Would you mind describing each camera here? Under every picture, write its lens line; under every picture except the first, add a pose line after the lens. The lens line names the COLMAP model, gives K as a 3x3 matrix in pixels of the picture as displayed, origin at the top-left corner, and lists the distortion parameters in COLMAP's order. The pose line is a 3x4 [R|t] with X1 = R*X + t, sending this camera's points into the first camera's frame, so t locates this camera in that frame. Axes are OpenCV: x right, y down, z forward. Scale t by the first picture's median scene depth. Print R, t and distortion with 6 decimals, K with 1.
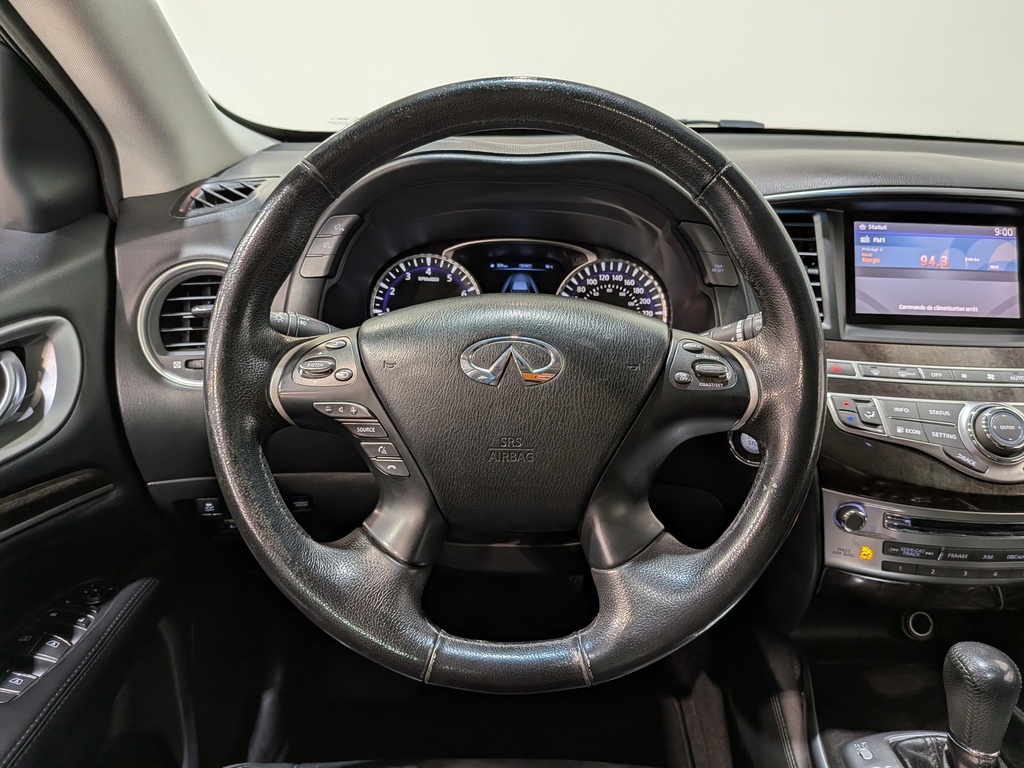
lens RADIAL K [[738.7, 0, 523.6], [0, 738.7, 404.2], [0, 0, 1]] dist [0.066890, -0.122516]
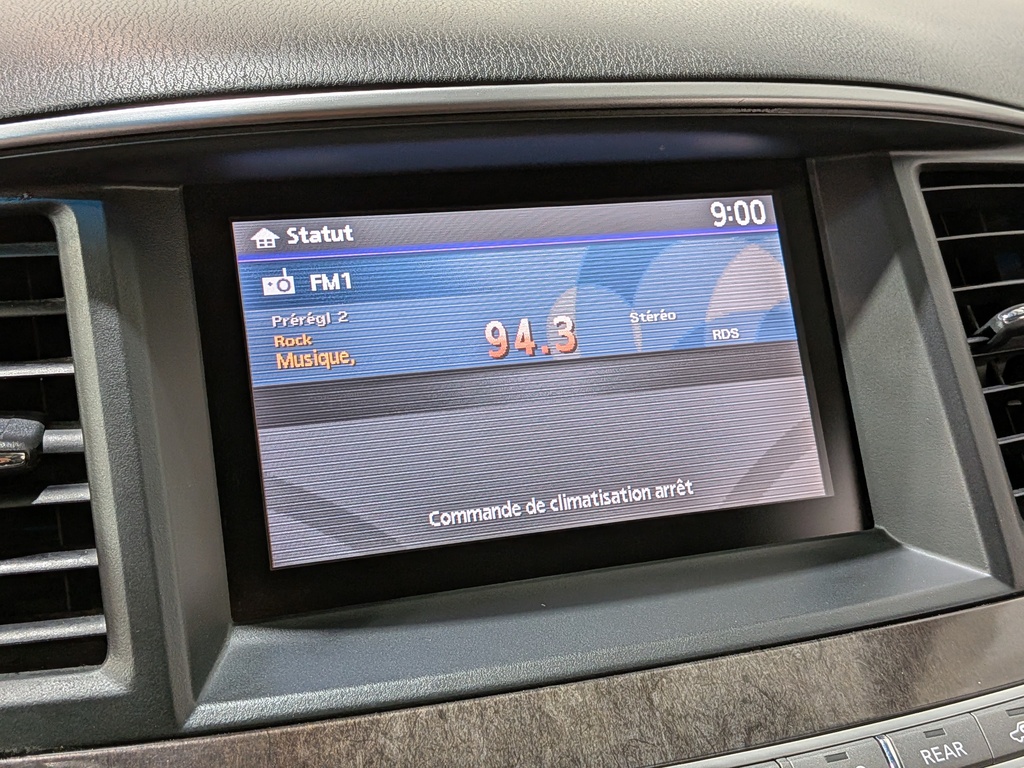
lens RADIAL K [[1490.7, 0, 531.6], [0, 1490.7, 360.9], [0, 0, 1]] dist [0.077187, 0.000000]
pose [[0.931423, -0.108415, 0.347416, 0.352586], [0.139520, 0.988036, -0.065727, -0.145363], [-0.336133, 0.109691, 0.935405, 0.468152]]
